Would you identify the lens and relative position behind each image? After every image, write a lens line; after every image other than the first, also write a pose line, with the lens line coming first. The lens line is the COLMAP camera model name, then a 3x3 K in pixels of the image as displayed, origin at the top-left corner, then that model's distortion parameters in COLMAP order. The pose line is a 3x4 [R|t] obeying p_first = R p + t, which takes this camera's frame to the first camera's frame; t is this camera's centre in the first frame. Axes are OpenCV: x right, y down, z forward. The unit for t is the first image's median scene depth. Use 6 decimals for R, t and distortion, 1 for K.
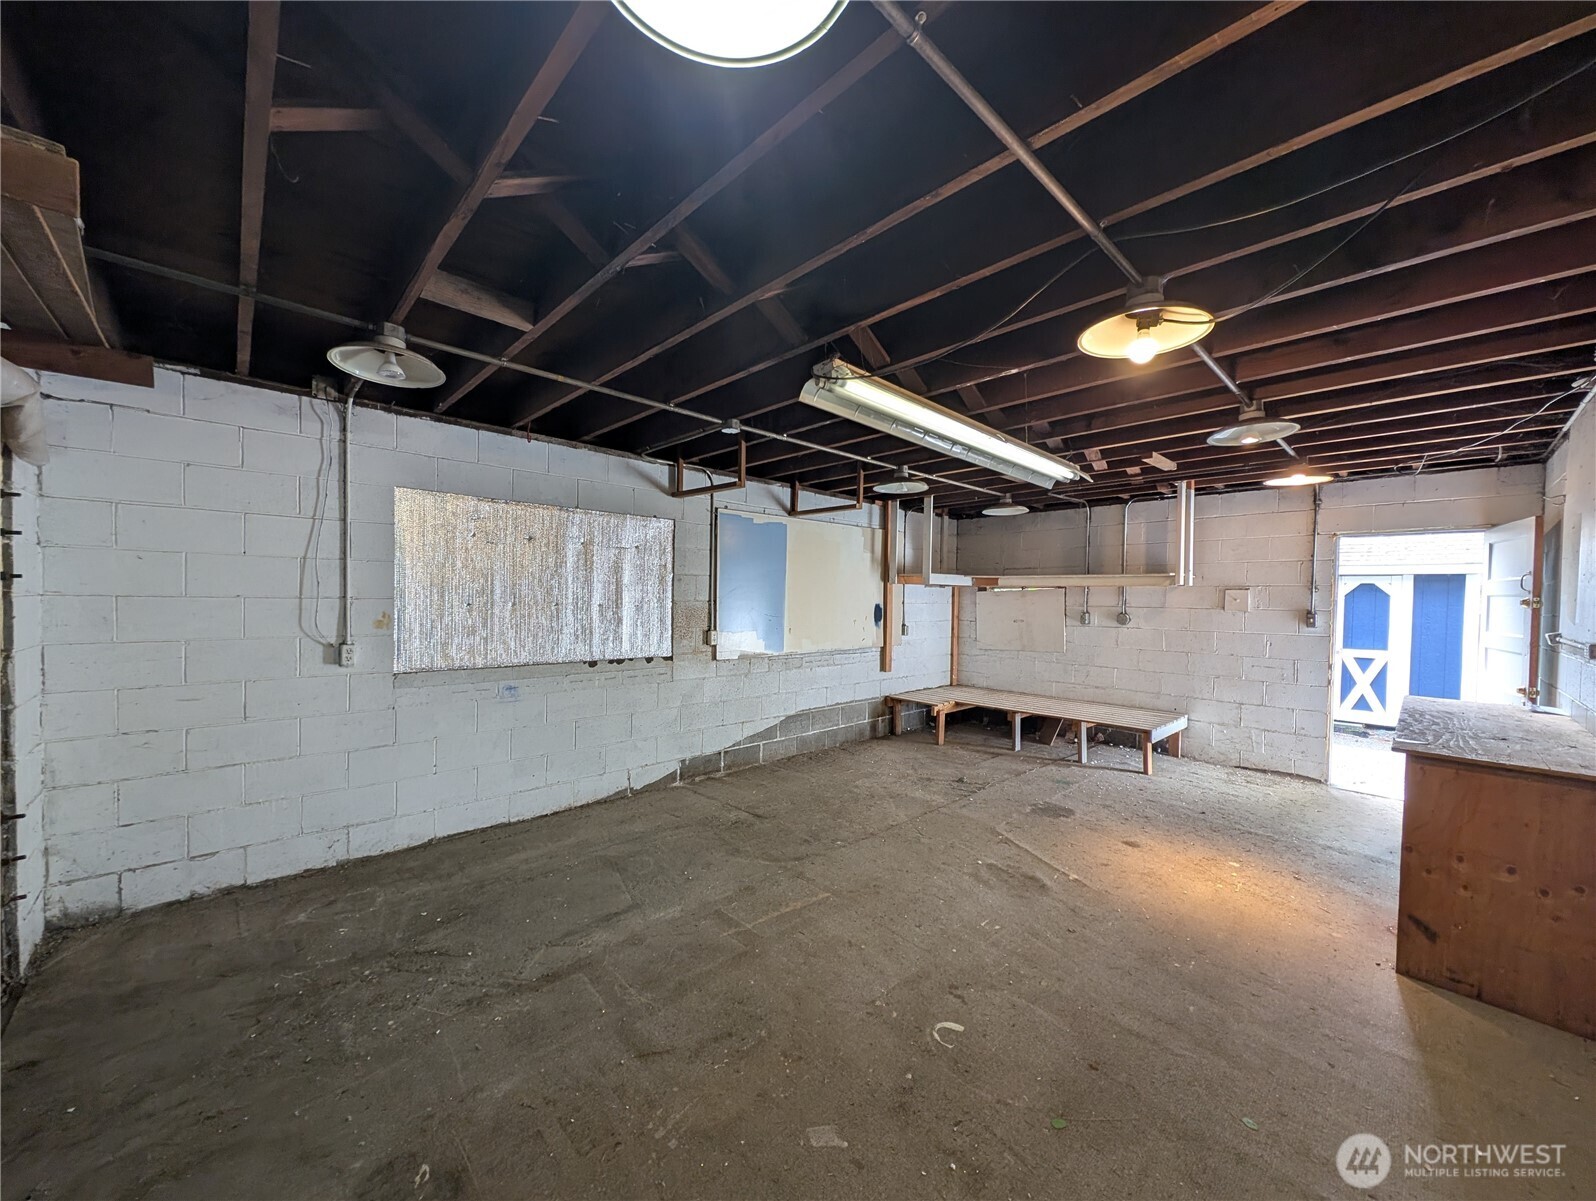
lens RADIAL K [[597.1, 0, 801.5], [0, 597.1, 606.6], [0, 0, 1]] dist [0.010049, -0.000623]
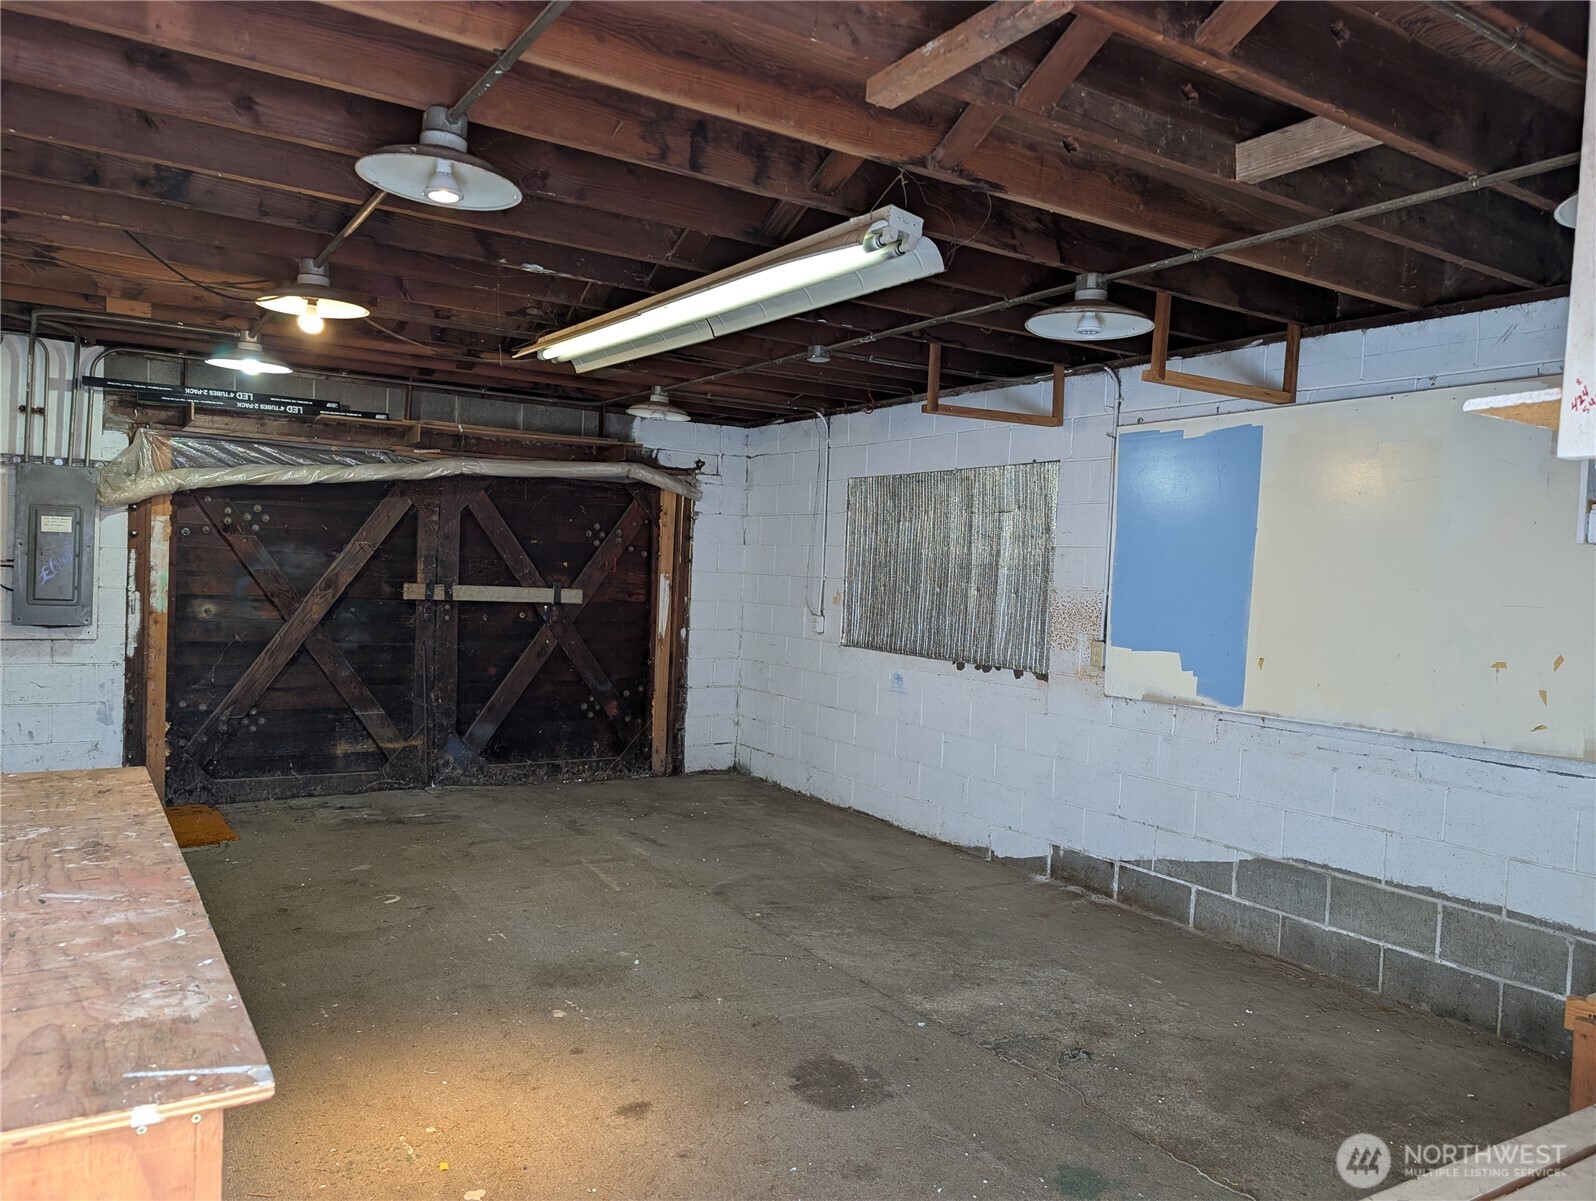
lens RADIAL K [[1160.4, 0, 794.8], [0, 1160.4, 601.7], [0, 0, 1]] dist [0.026047, -0.001540]
pose [[-0.195119, 0.002101, -0.980777, 1.081505], [-0.063391, 0.997880, 0.014749, 0.004237], [0.978729, 0.065050, -0.194572, 0.996752]]
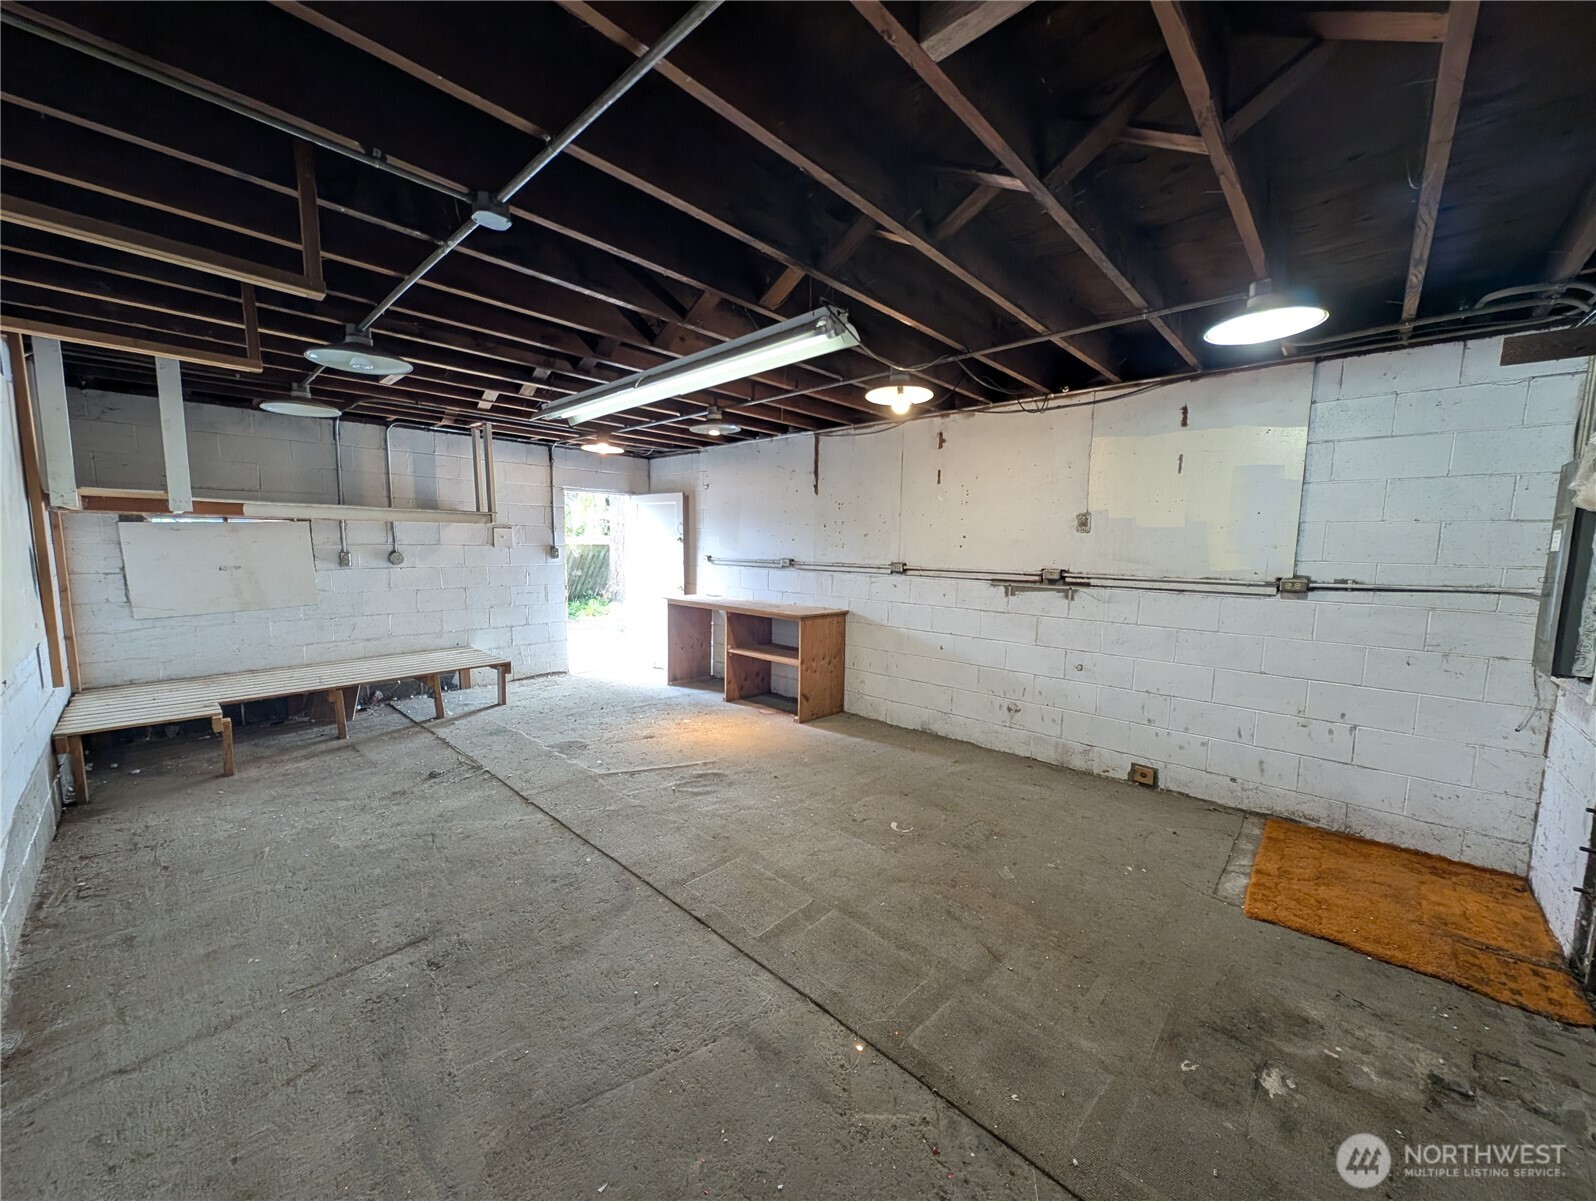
lens RADIAL K [[597.1, 0, 805.2], [0, 597.1, 608.2], [0, 0, 1]] dist [0.010049, -0.000623]
pose [[-0.057164, -0.123420, 0.990707, -0.532222], [0.003145, 0.992302, 0.123800, -0.019363], [-0.998360, 0.010192, -0.056336, 0.589075]]
